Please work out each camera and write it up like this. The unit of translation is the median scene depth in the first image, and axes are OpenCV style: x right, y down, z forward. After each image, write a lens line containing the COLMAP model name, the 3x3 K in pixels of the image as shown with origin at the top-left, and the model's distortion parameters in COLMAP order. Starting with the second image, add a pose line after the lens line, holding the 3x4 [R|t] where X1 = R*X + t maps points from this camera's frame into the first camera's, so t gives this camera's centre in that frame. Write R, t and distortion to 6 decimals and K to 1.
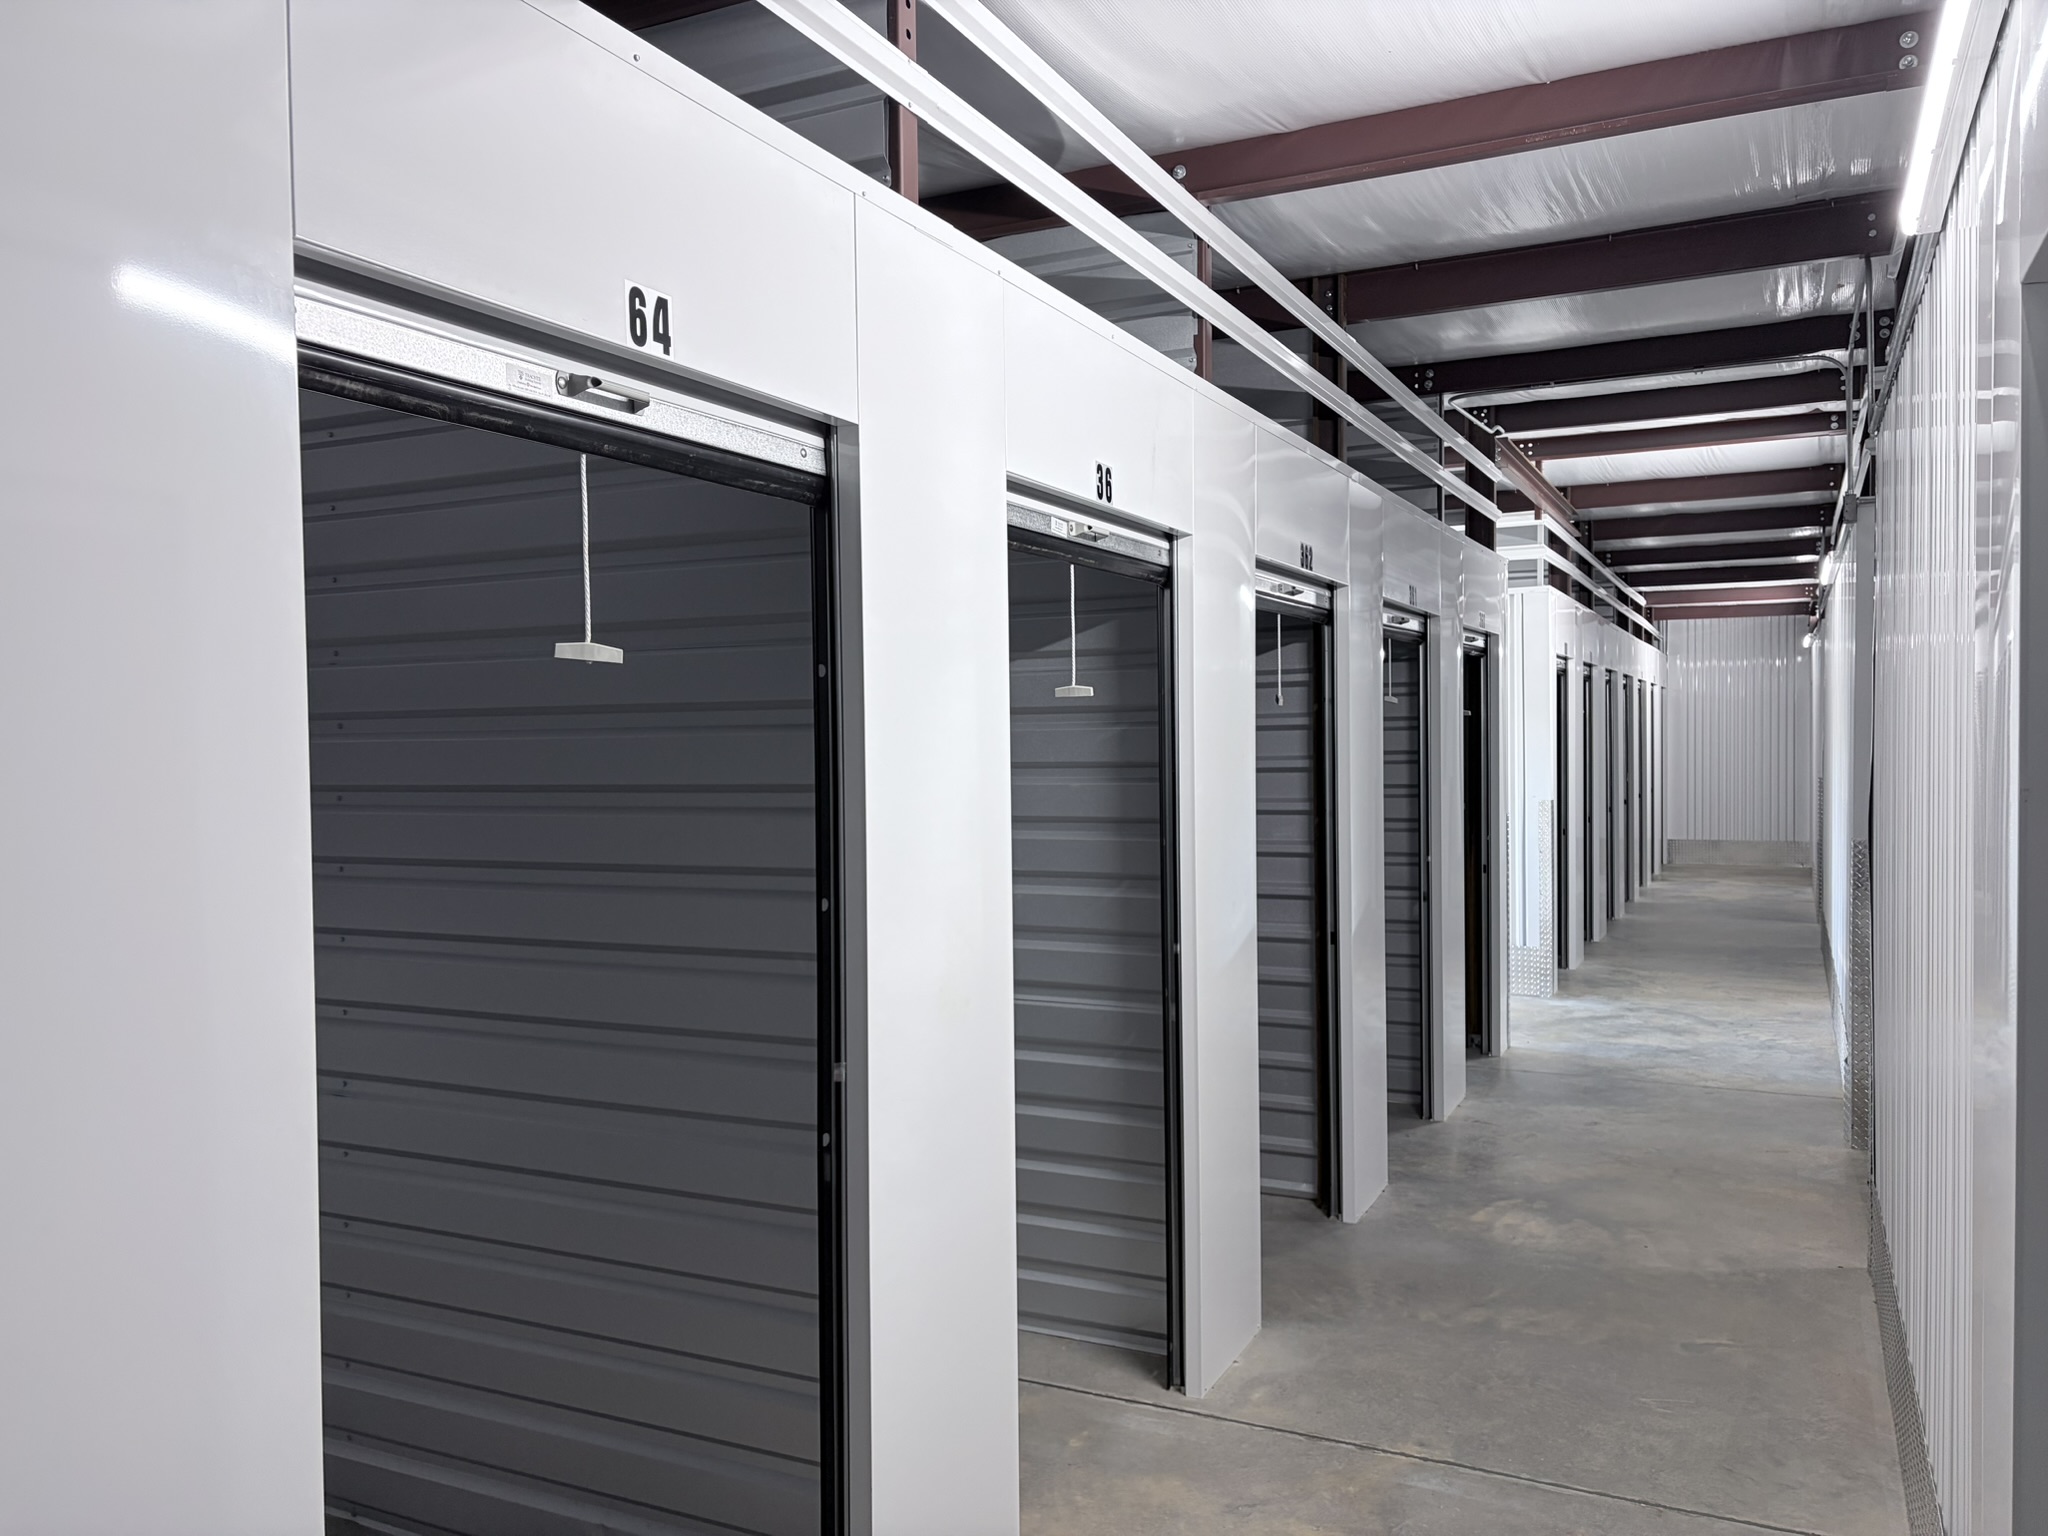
lens RADIAL K [[1541.8, 0, 1036.7], [0, 1541.8, 774.8], [0, 0, 1]] dist [0.003598, -0.001540]
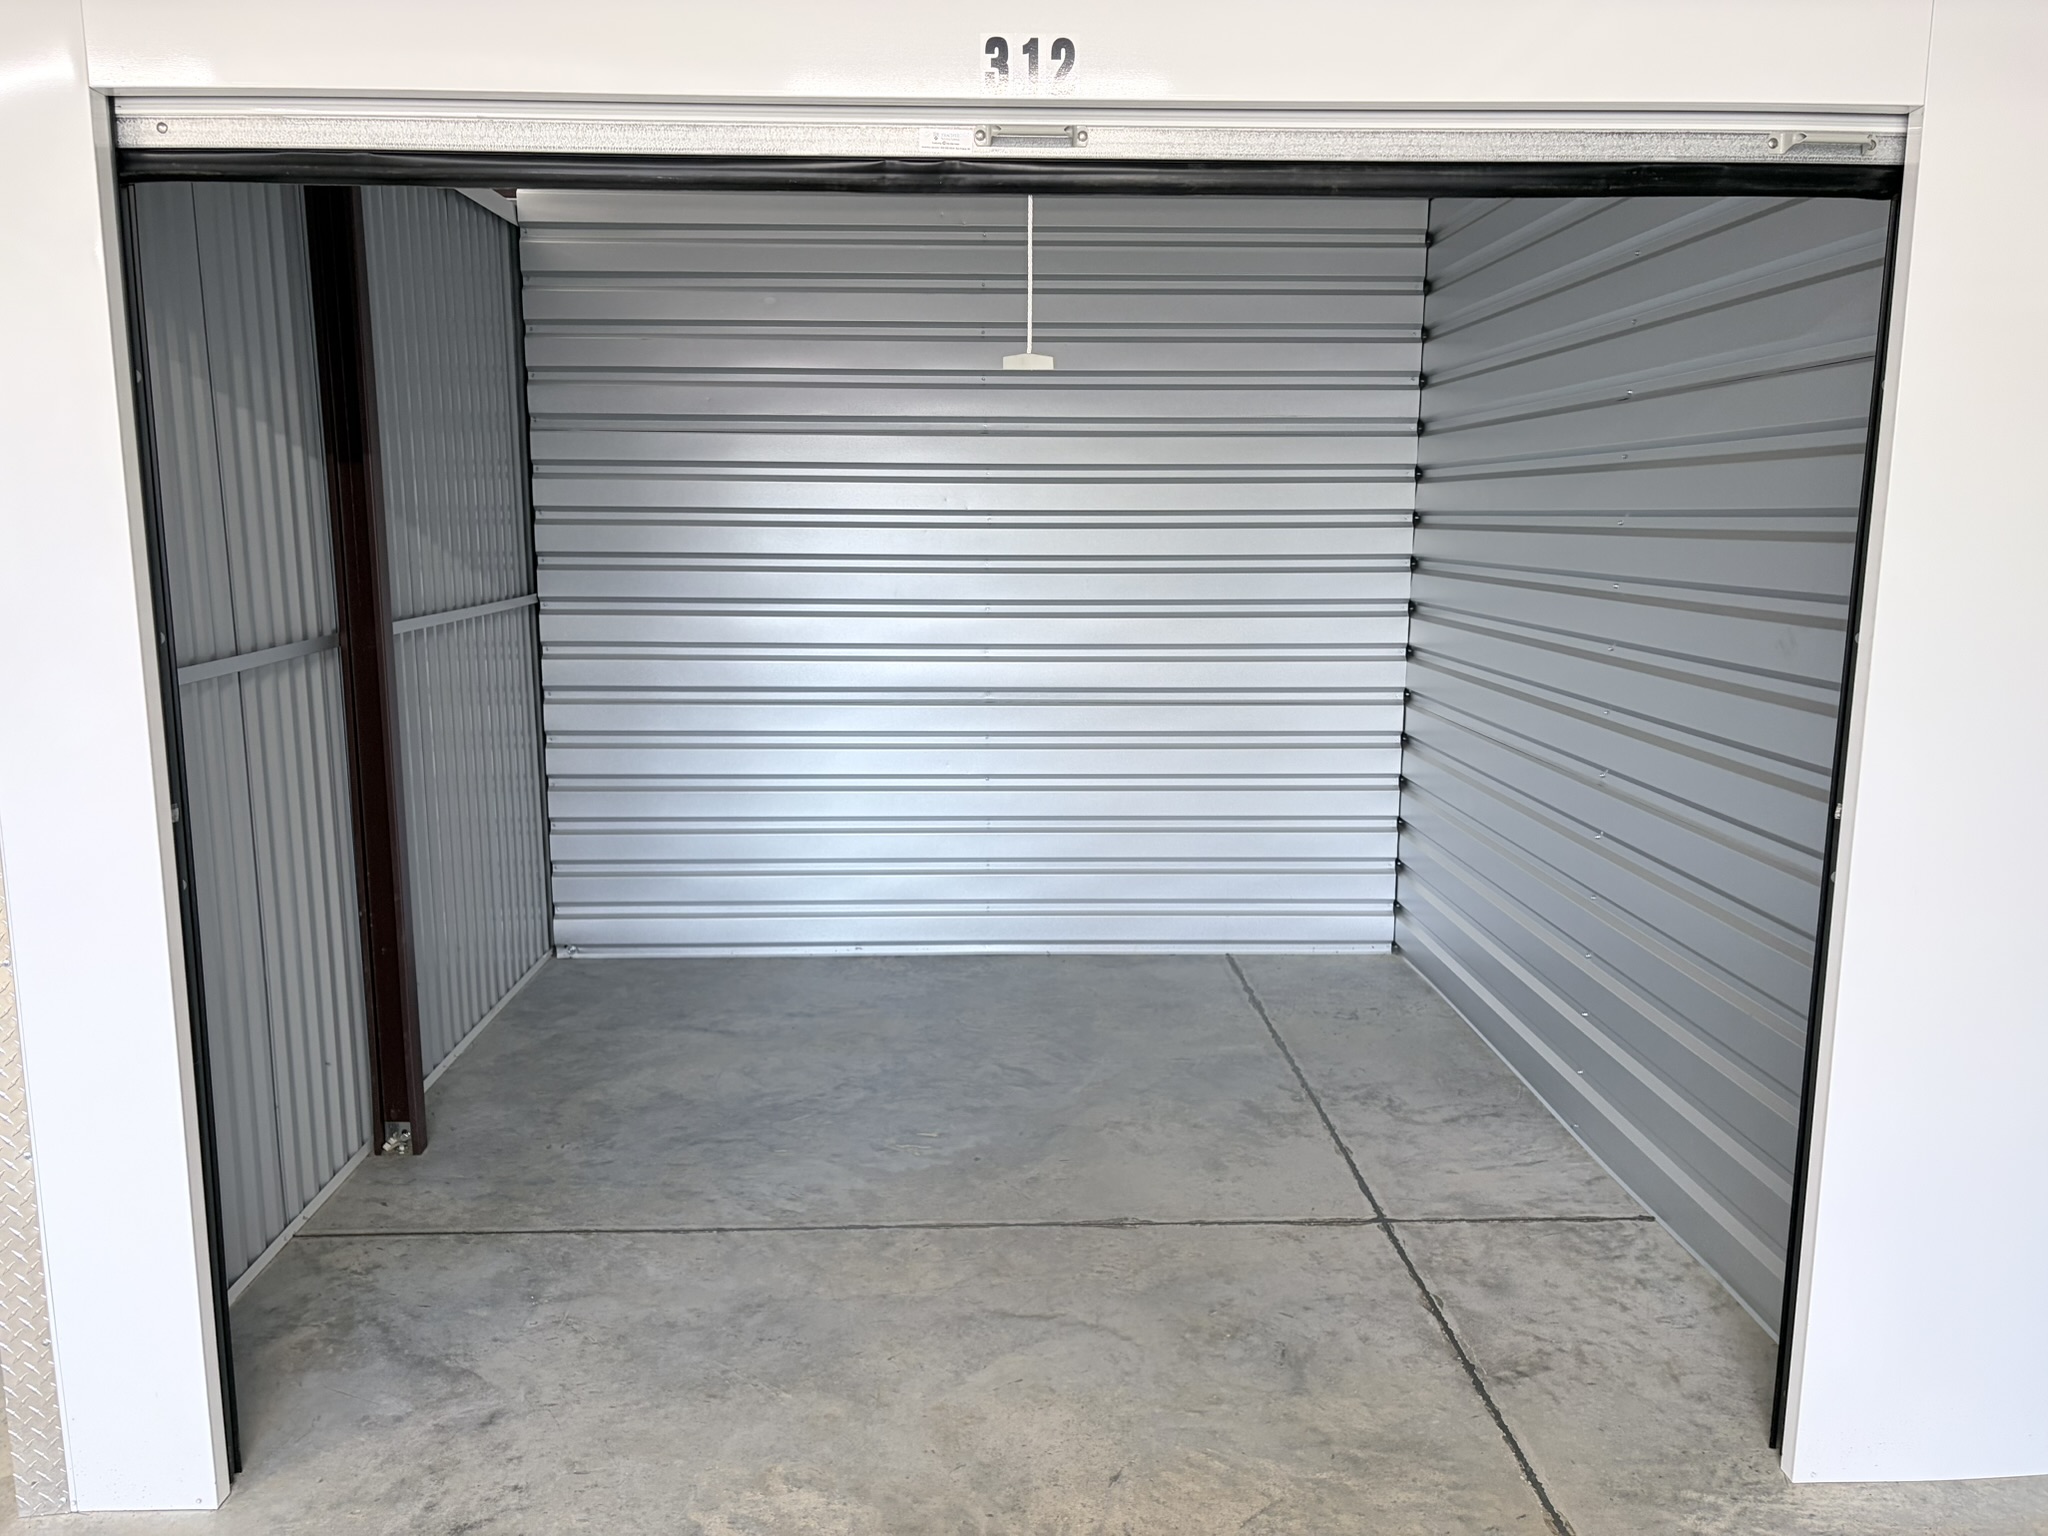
lens RADIAL K [[1541.8, 0, 1036.7], [0, 1541.8, 774.8], [0, 0, 1]] dist [0.003598, -0.001540]
pose [[0.465214, 0.172858, -0.868156, 0.832552], [-0.058741, 0.984615, 0.164569, 0.041370], [0.883247, -0.025563, 0.468211, 0.435414]]
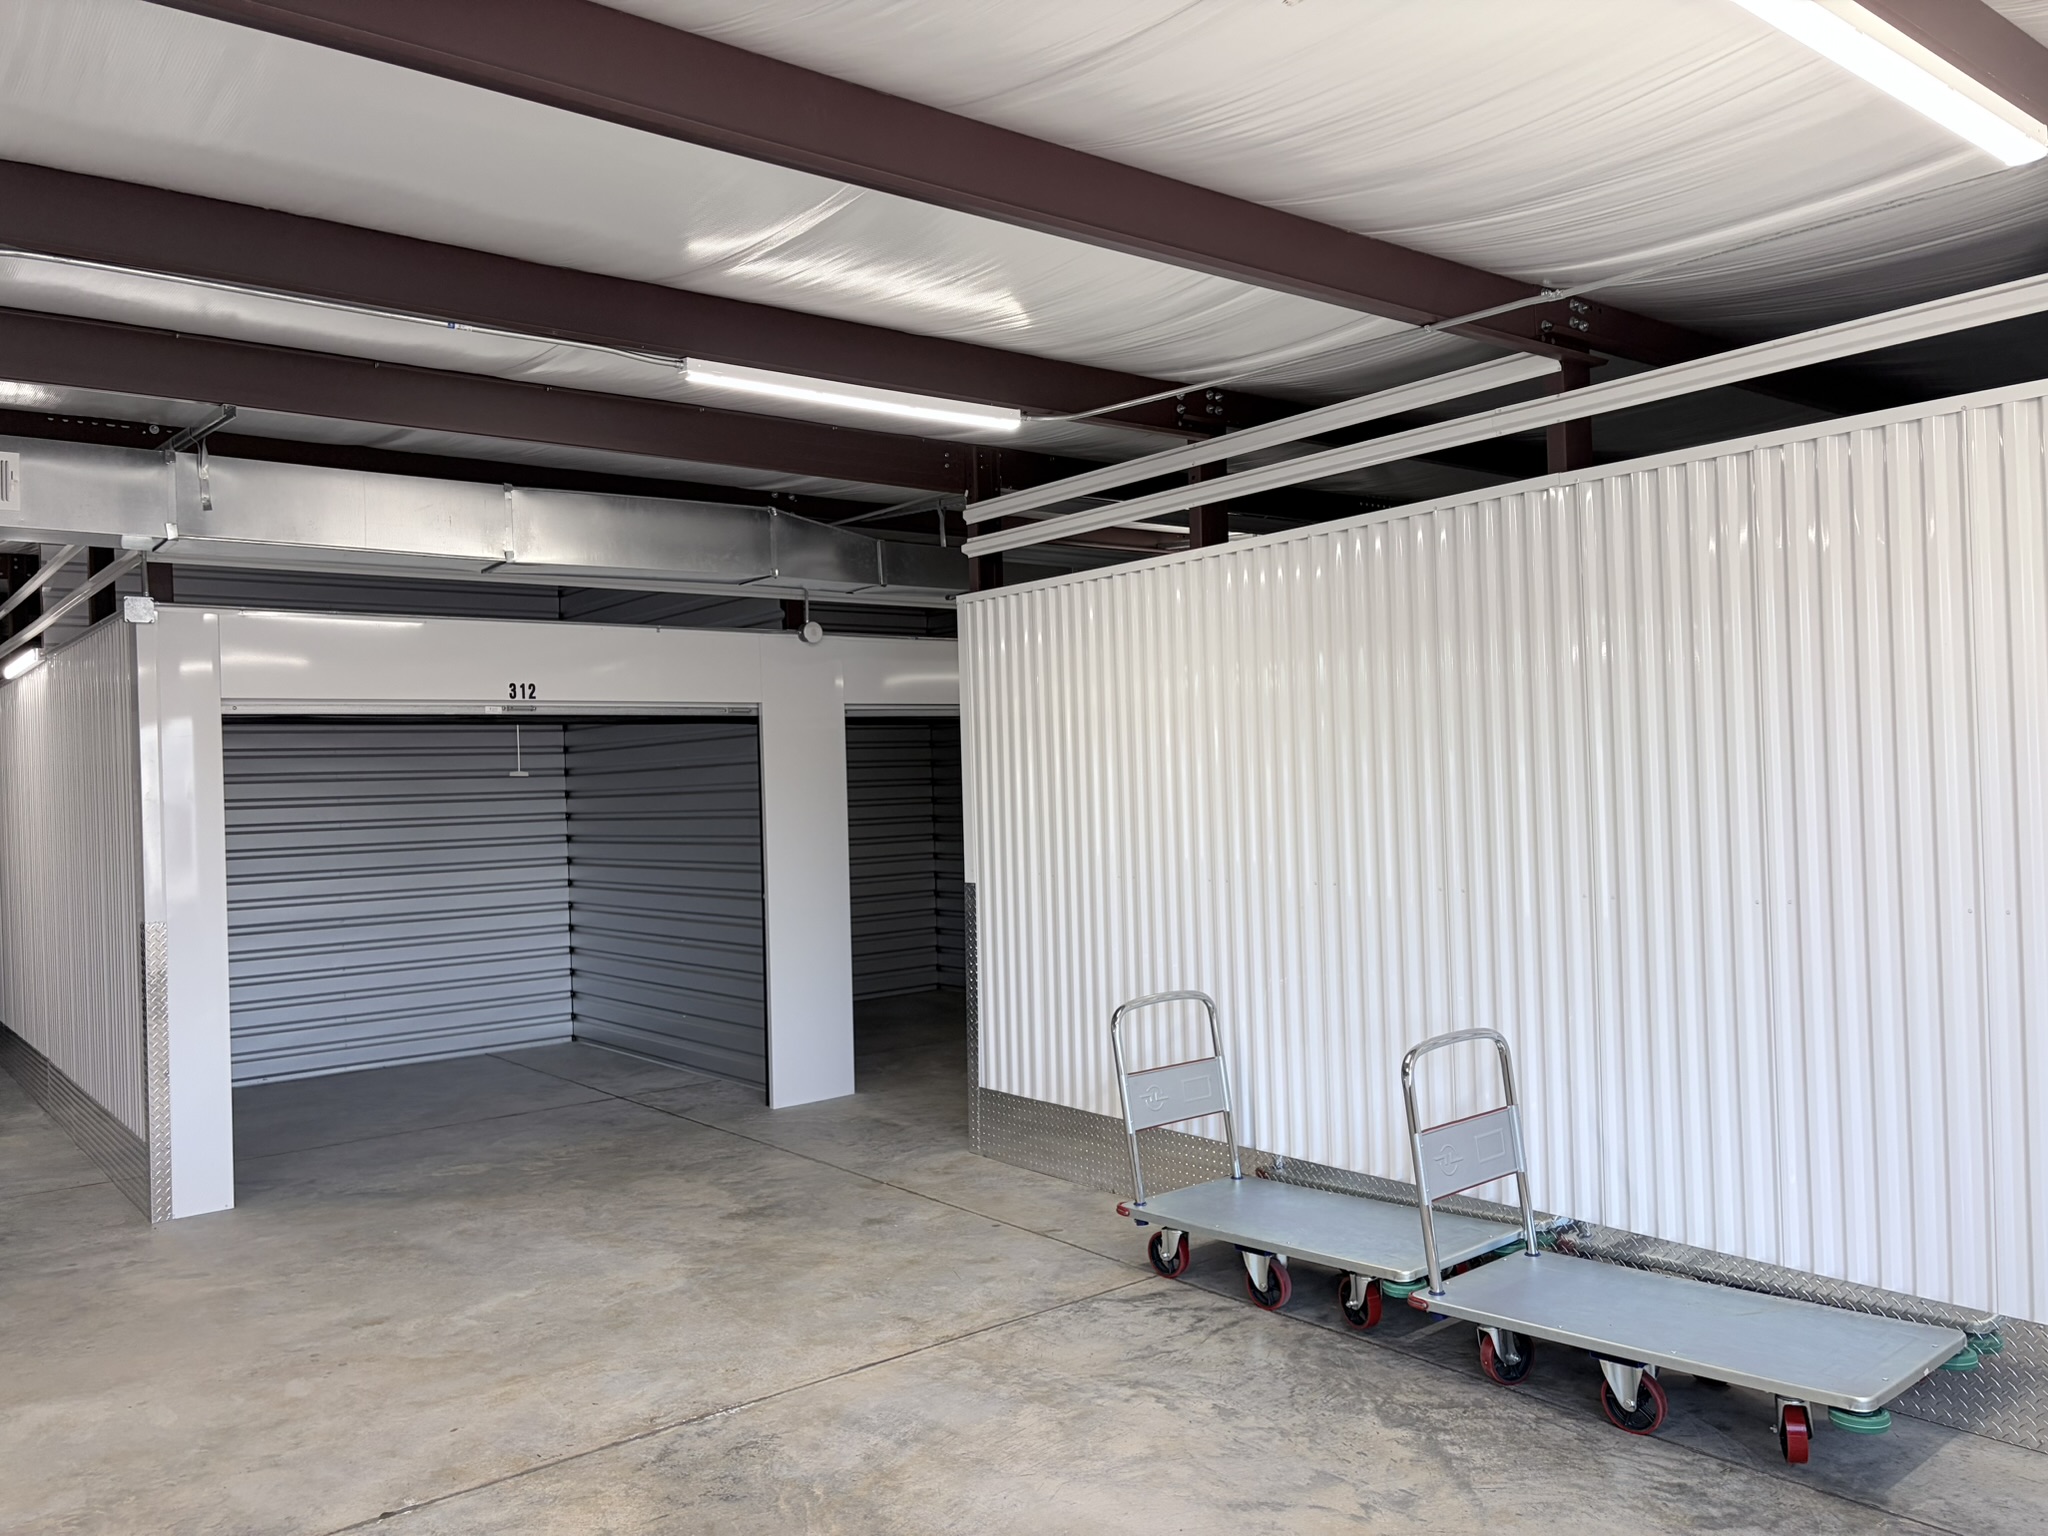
lens RADIAL K [[1541.8, 0, 1036.7], [0, 1541.8, 774.8], [0, 0, 1]] dist [0.003598, -0.001540]
pose [[0.904006, -0.011953, -0.427354, 2.535354], [-0.007054, 0.999056, -0.042865, 0.079790], [0.427462, 0.041765, 0.903068, -1.908853]]
